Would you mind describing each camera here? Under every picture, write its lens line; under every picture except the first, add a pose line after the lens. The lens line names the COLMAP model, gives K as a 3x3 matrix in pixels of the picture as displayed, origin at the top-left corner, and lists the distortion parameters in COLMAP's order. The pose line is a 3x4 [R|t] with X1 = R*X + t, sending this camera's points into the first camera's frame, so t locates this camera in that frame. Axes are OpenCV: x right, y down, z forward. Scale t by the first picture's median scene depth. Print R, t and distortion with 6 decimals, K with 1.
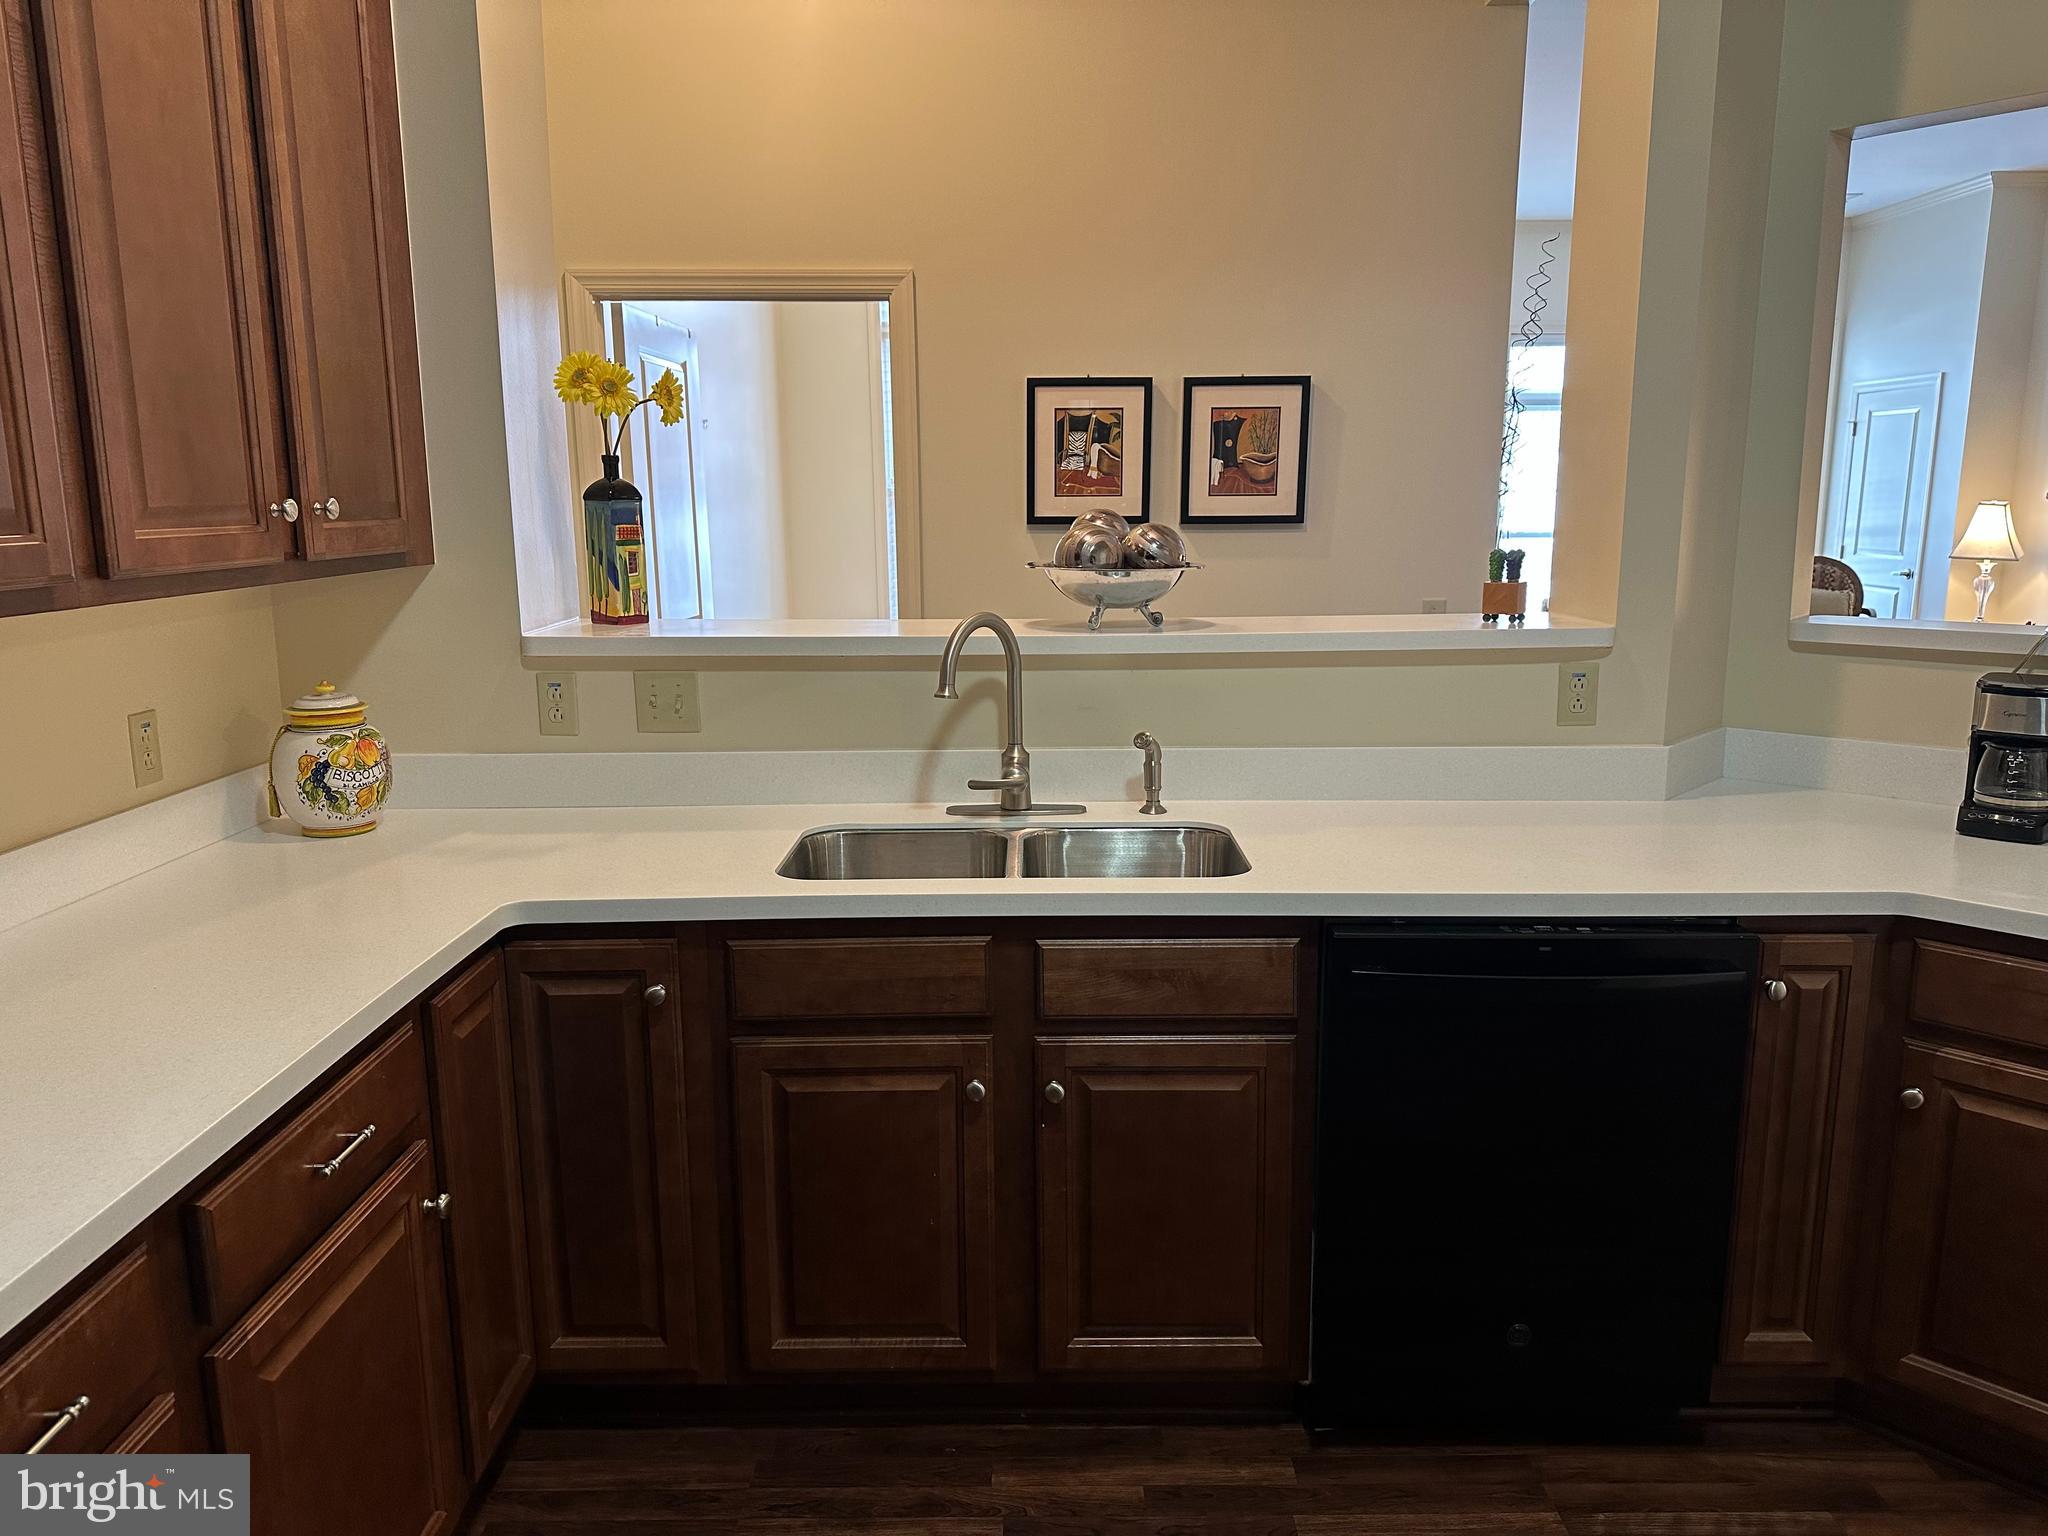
lens RADIAL K [[1456.0, 0, 1024.0], [0, 1456.0, 768.0], [0, 0, 1]] dist [0.088275, -0.105175]
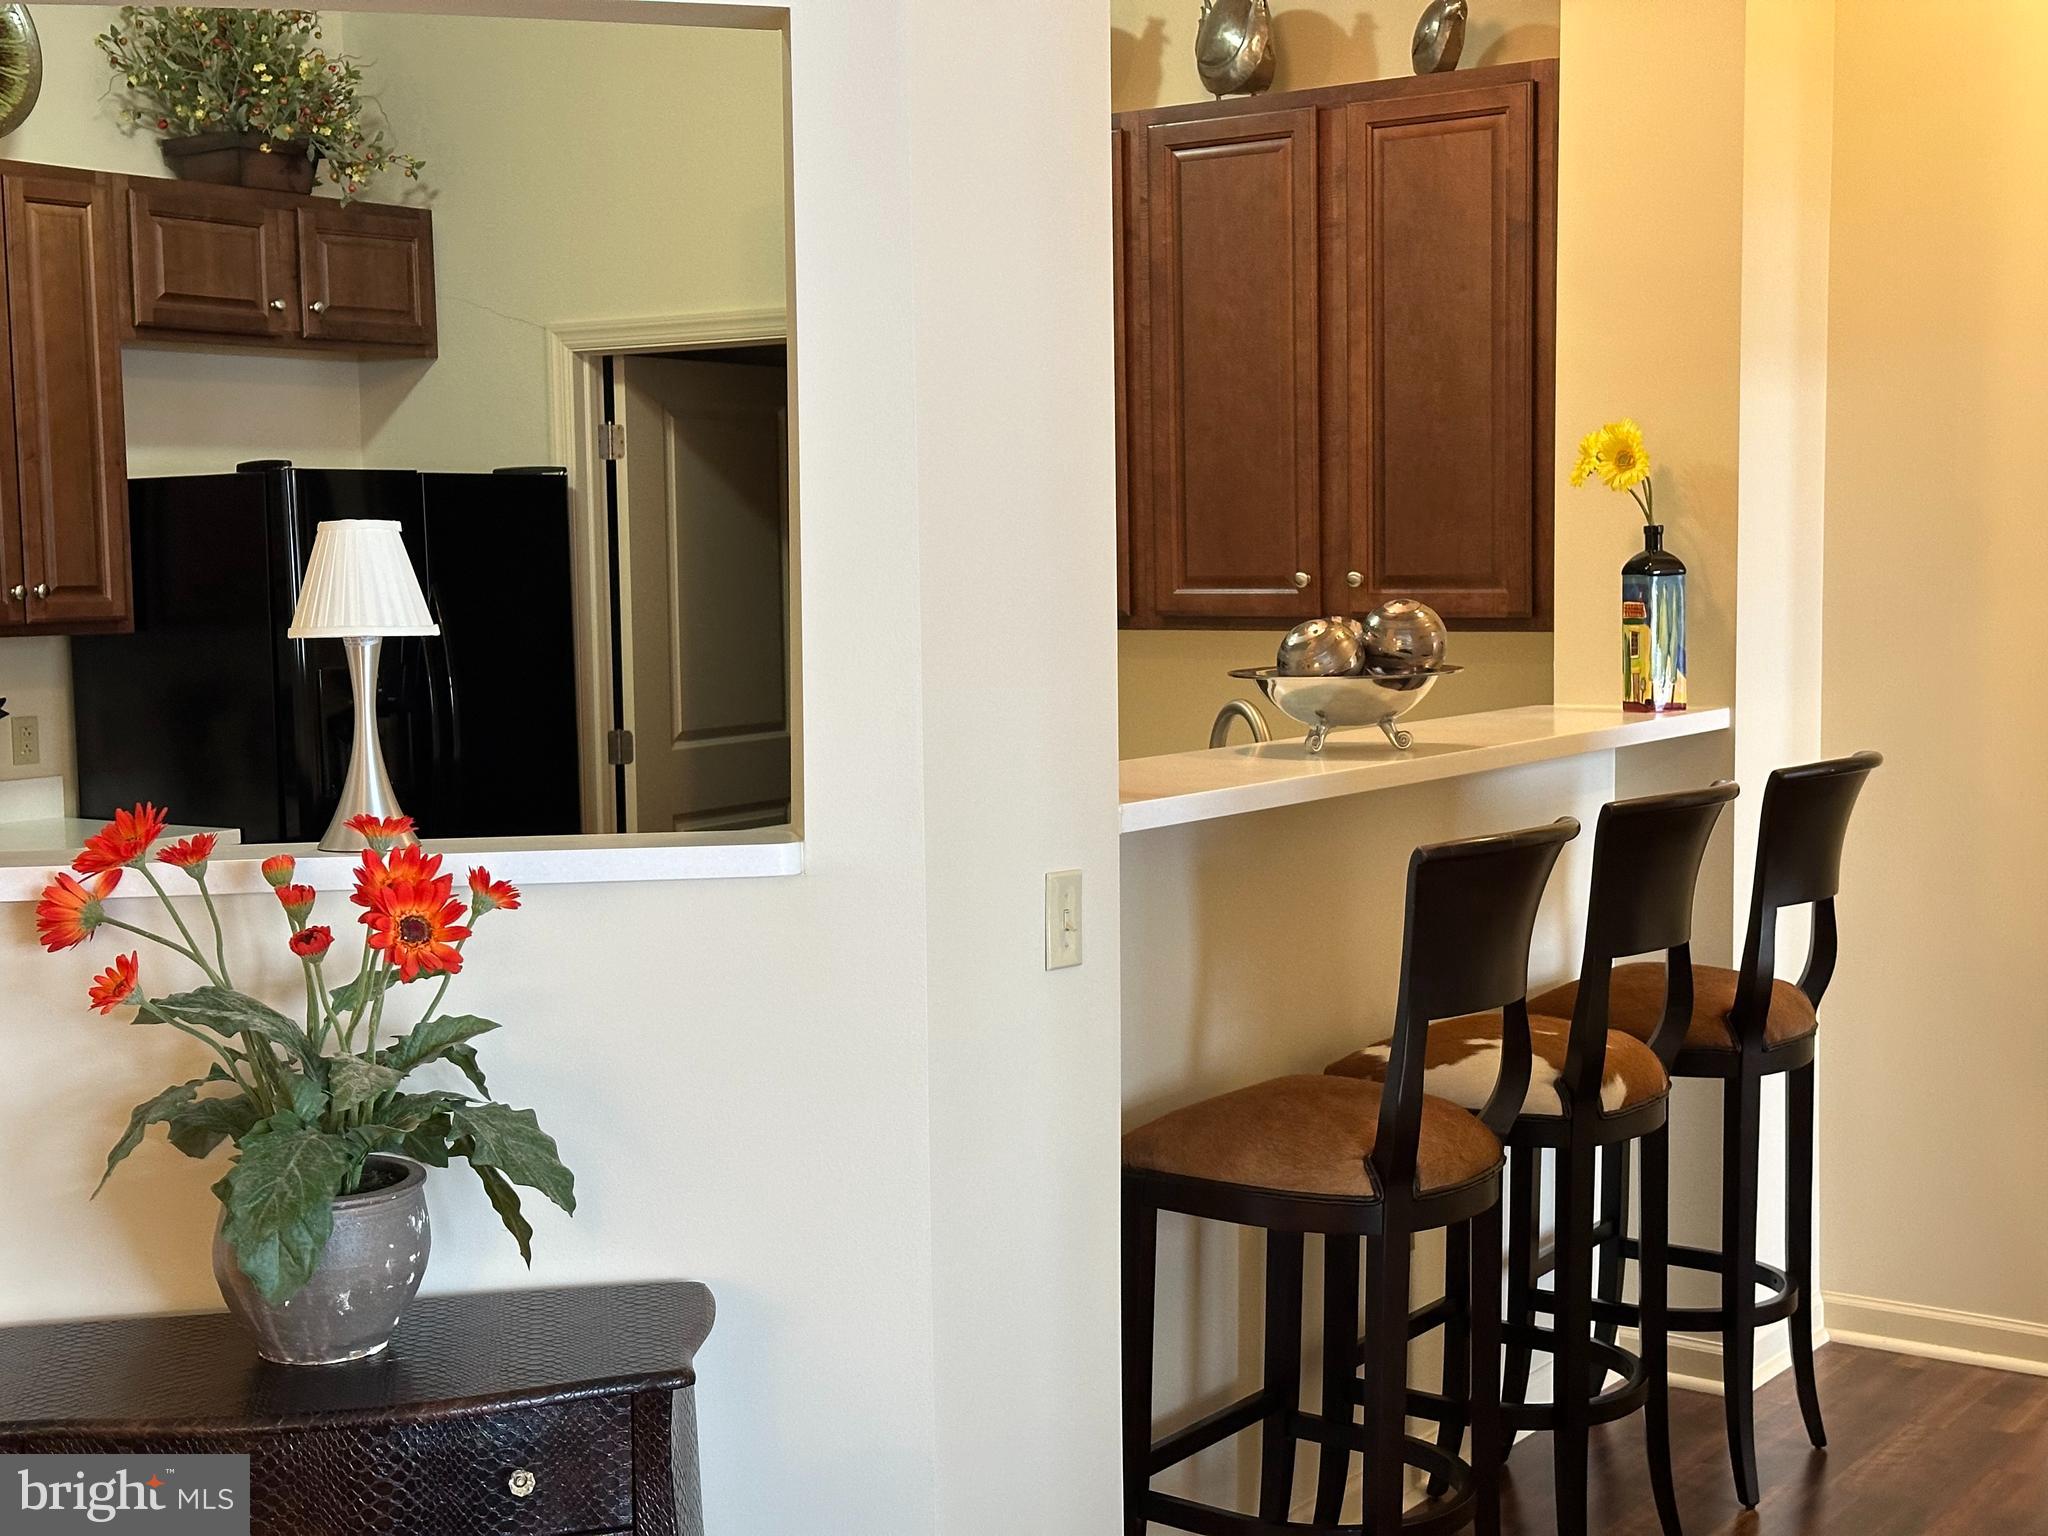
lens RADIAL K [[2843.4, 0, 1024.0], [0, 2843.4, 768.0], [0, 0, 1]] dist [0.207736, -0.473321]
pose [[-0.575012, 0.075984, -0.814609, 1.562813], [-0.140396, 0.971744, 0.189743, -0.392417], [0.806009, 0.223472, -0.548097, 1.899811]]
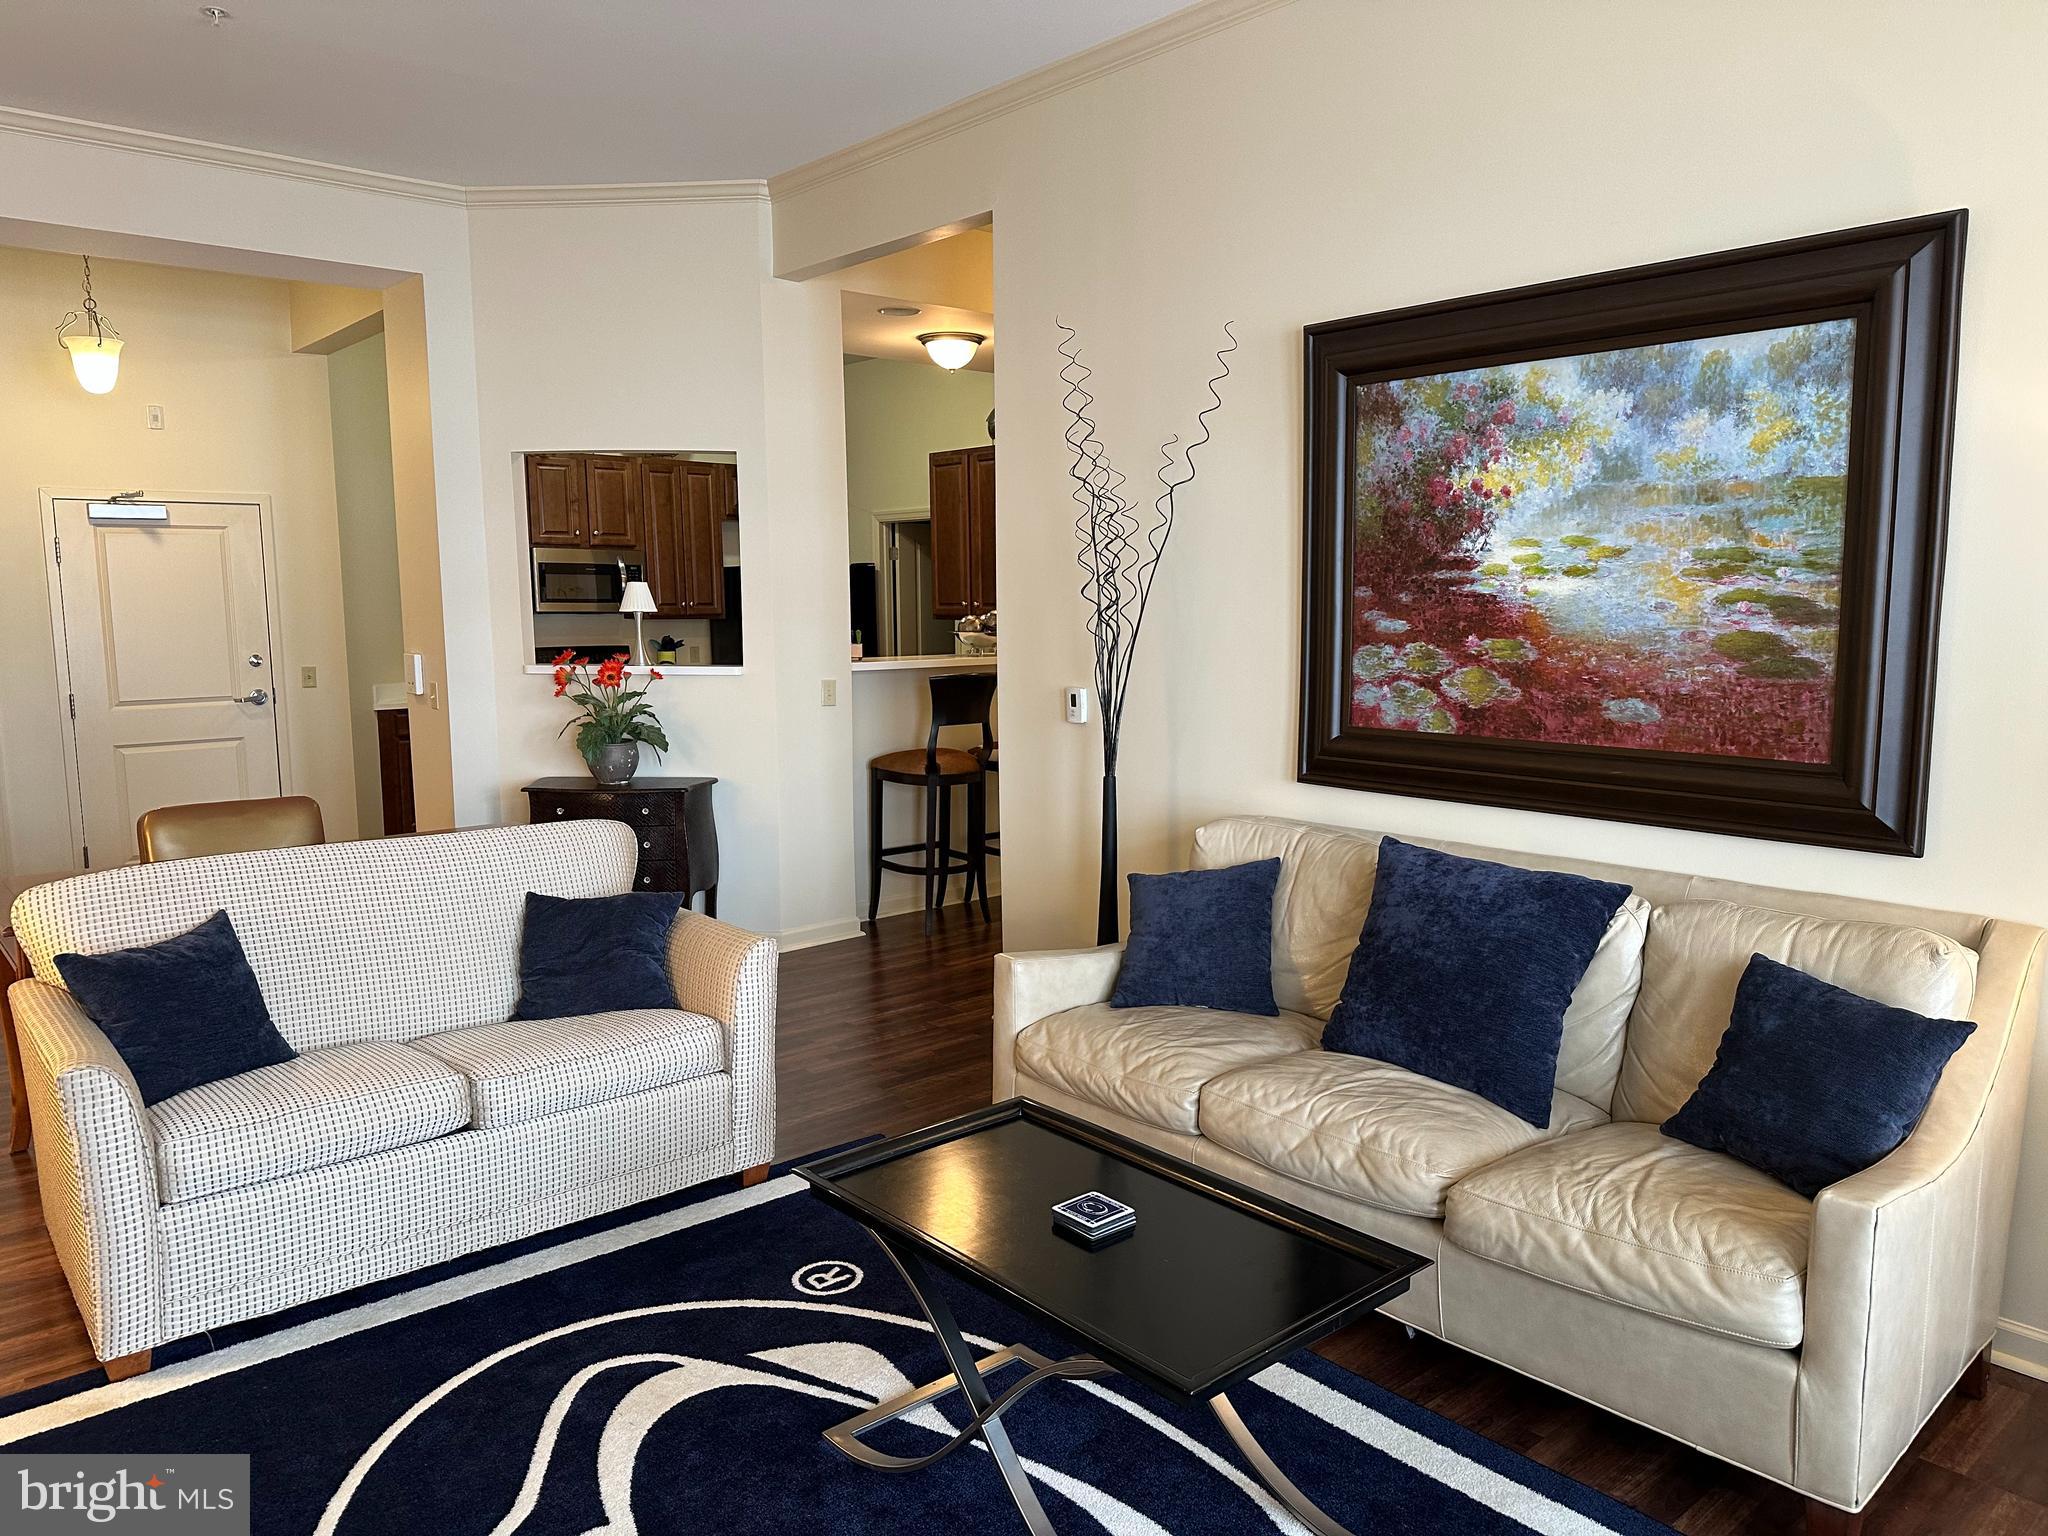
lens RADIAL K [[1456.0, 0, 1024.0], [0, 1456.0, 768.0], [0, 0, 1]] dist [0.088275, -0.105175]
pose [[-0.760409, 0.081768, -0.644277, 1.849986], [-0.119781, 0.957366, 0.262876, -0.654829], [0.638303, 0.277065, -0.718195, 3.271970]]
